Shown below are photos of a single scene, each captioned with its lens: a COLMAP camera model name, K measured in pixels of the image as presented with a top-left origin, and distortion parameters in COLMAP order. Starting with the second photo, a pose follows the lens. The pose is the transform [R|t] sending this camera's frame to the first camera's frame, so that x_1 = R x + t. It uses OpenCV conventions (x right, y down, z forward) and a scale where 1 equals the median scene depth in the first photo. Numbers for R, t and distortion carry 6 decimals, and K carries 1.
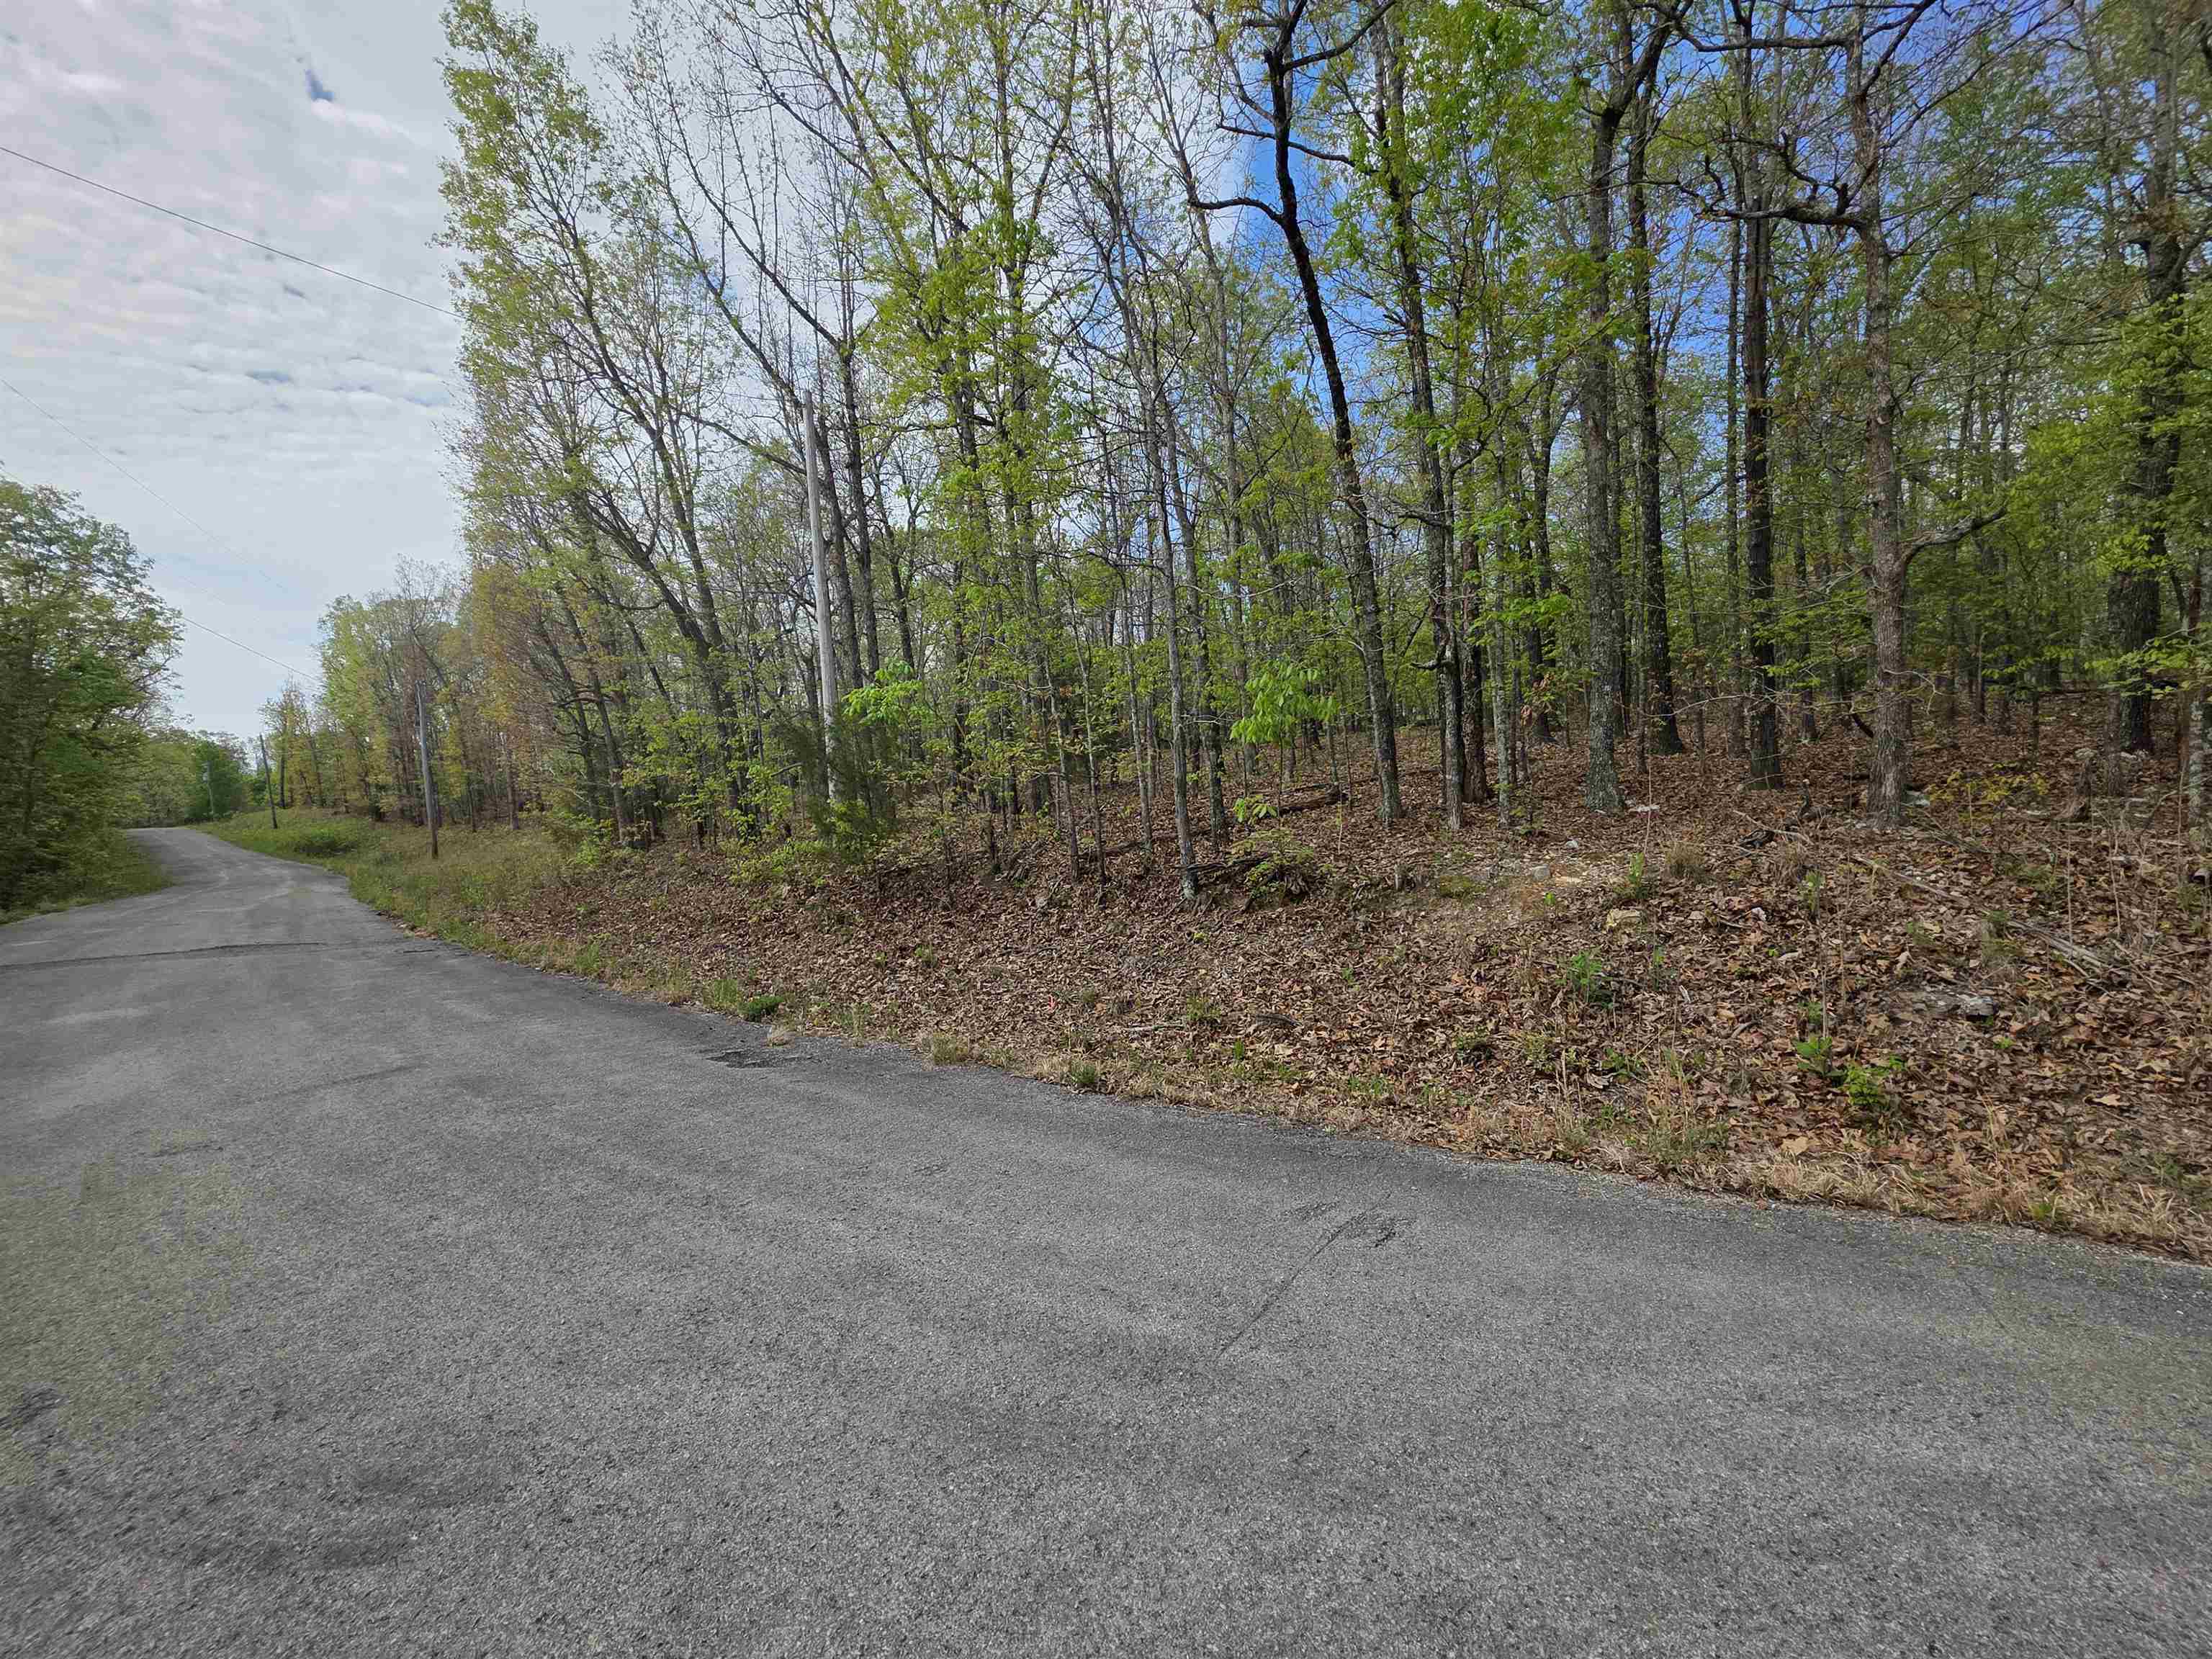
lens RADIAL K [[880.8, 0, 1113.1], [0, 880.8, 828.7], [0, 0, 1]] dist [0.003333, -0.000081]
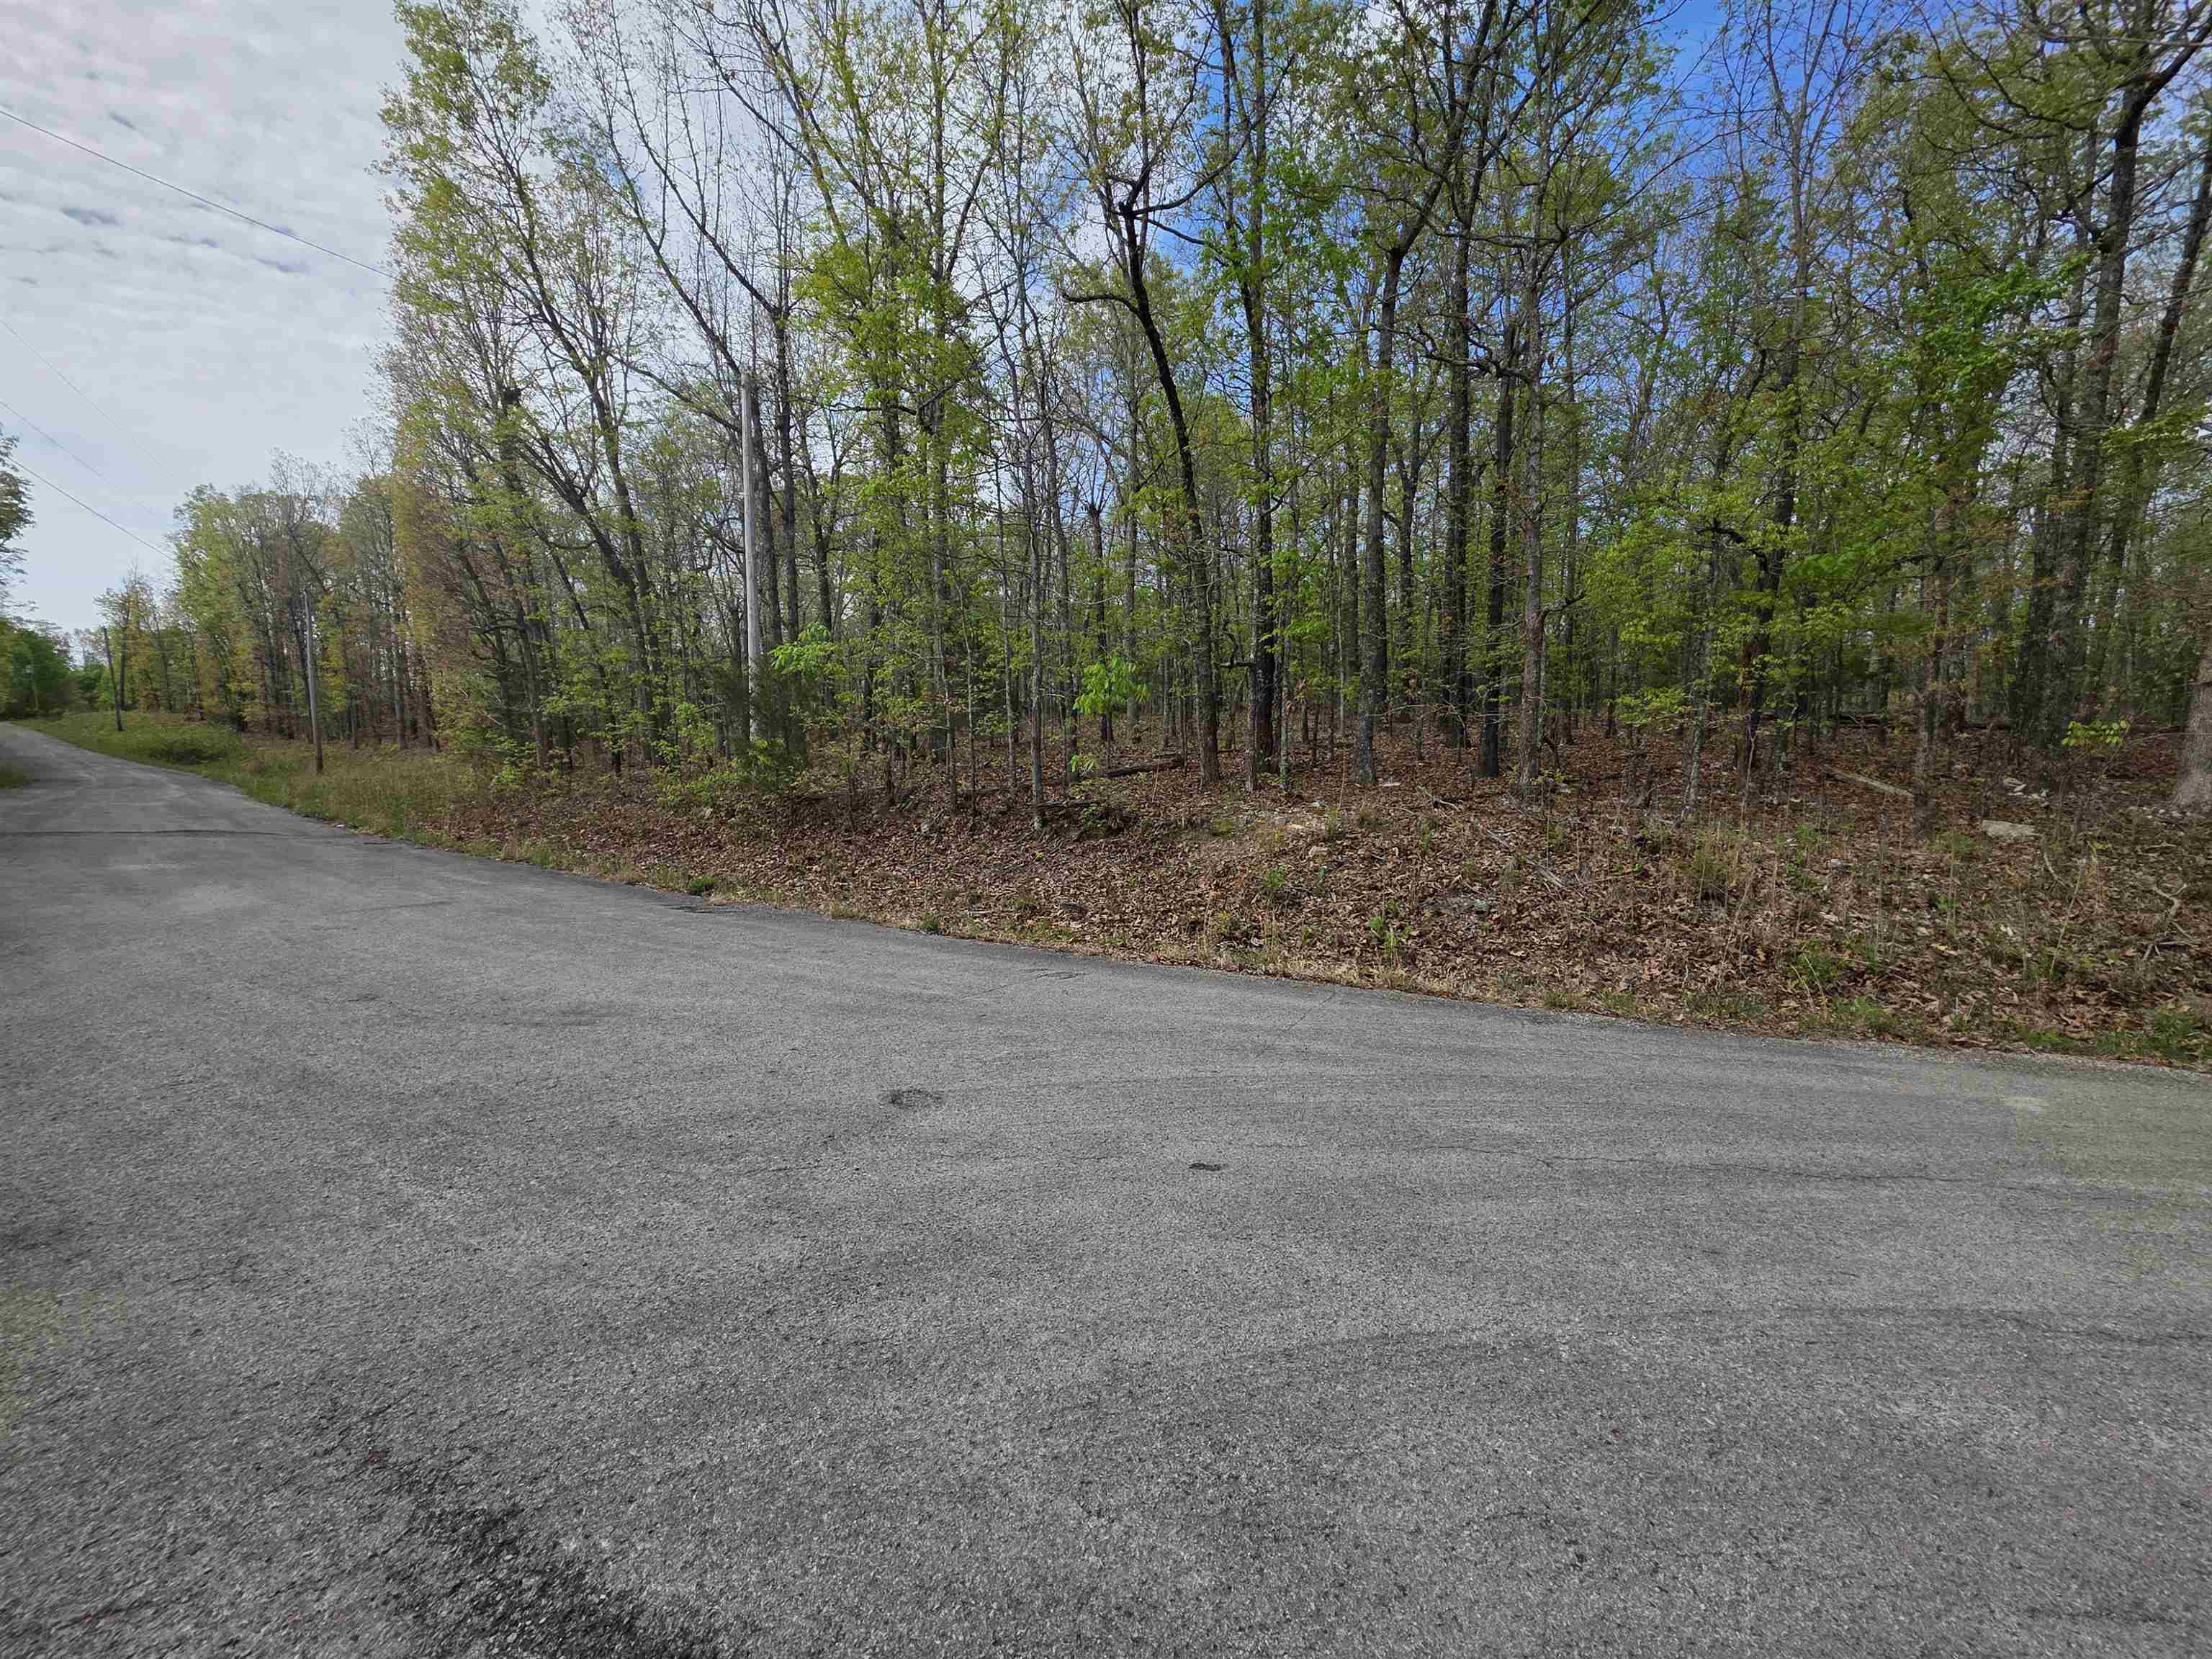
lens RADIAL K [[887.0, 0, 1113.0], [0, 887.0, 829.8], [0, 0, 1]] dist [0.004048, -0.000432]
pose [[0.993644, 0.059015, 0.095856, 0.085160], [-0.062856, 0.997316, 0.037552, 0.027331], [-0.093383, -0.043338, 0.994687, -0.382458]]
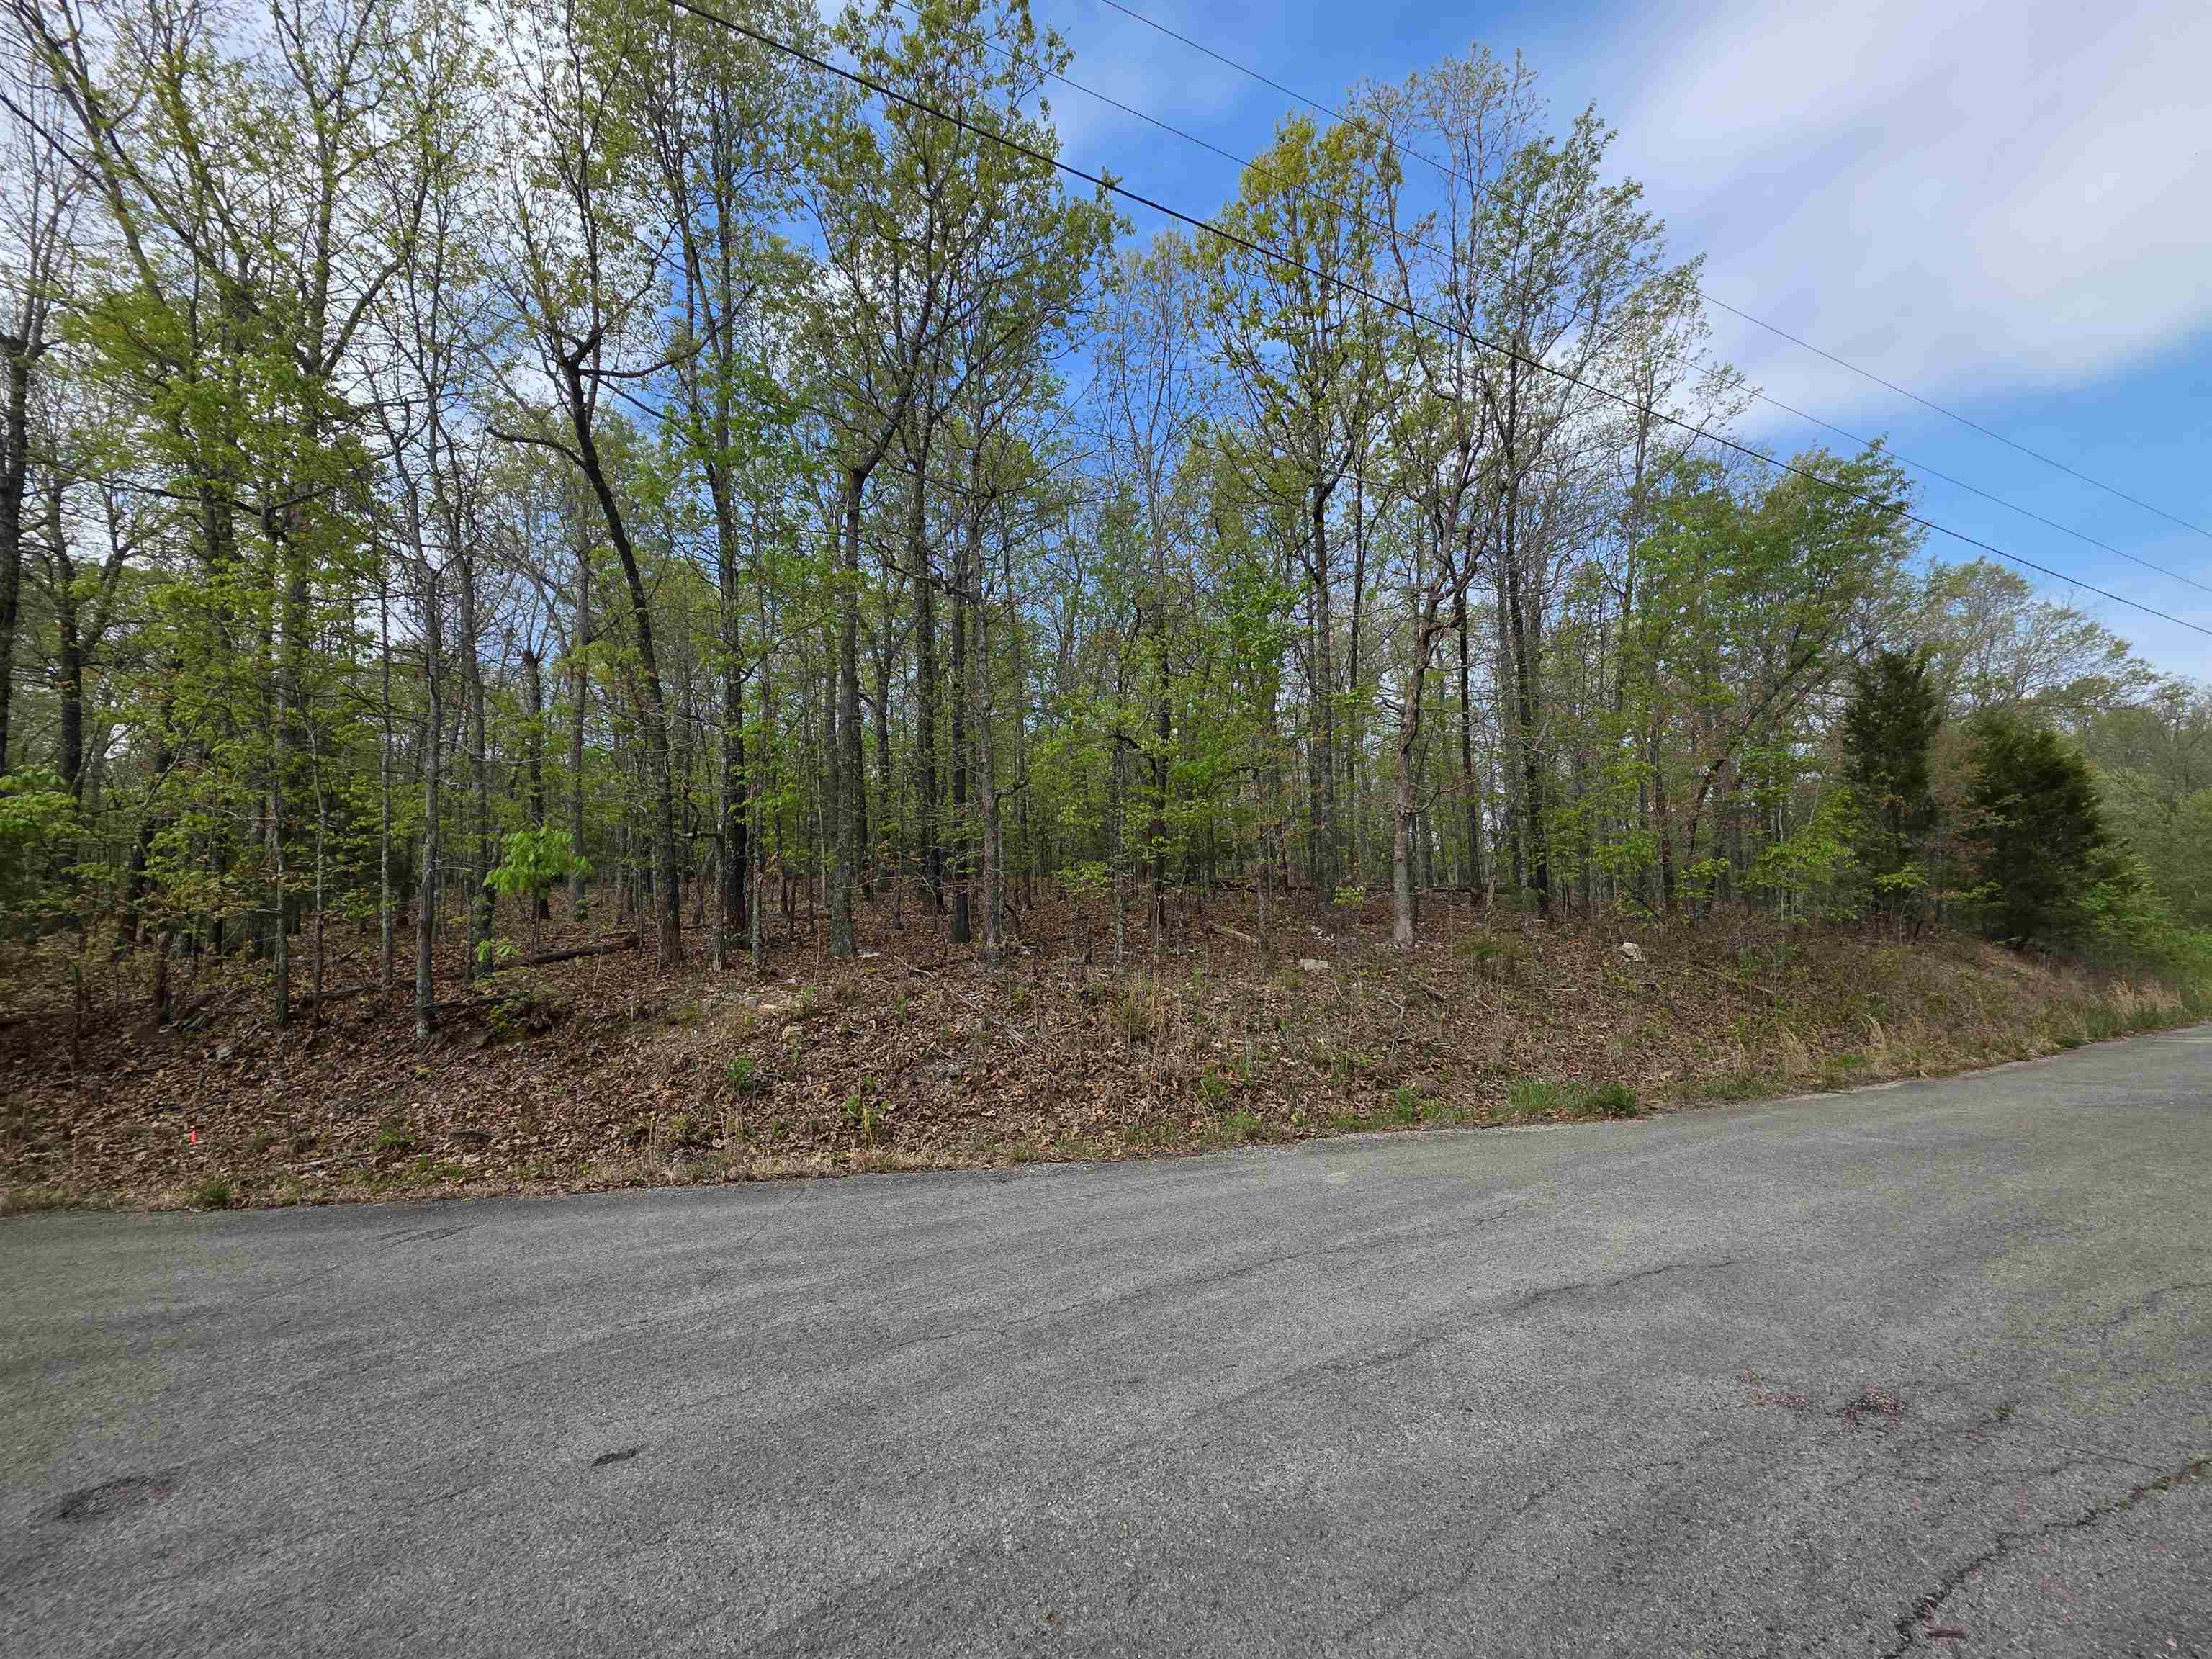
lens RADIAL K [[883.9, 0, 1113.5], [0, 883.9, 828.1], [0, 0, 1]] dist [0.003629, -0.001513]
pose [[0.795583, 0.097616, 0.597928, 0.103284], [0.006187, 0.985574, -0.169134, 0.020738], [-0.605812, 0.138260, 0.783502, -0.390133]]
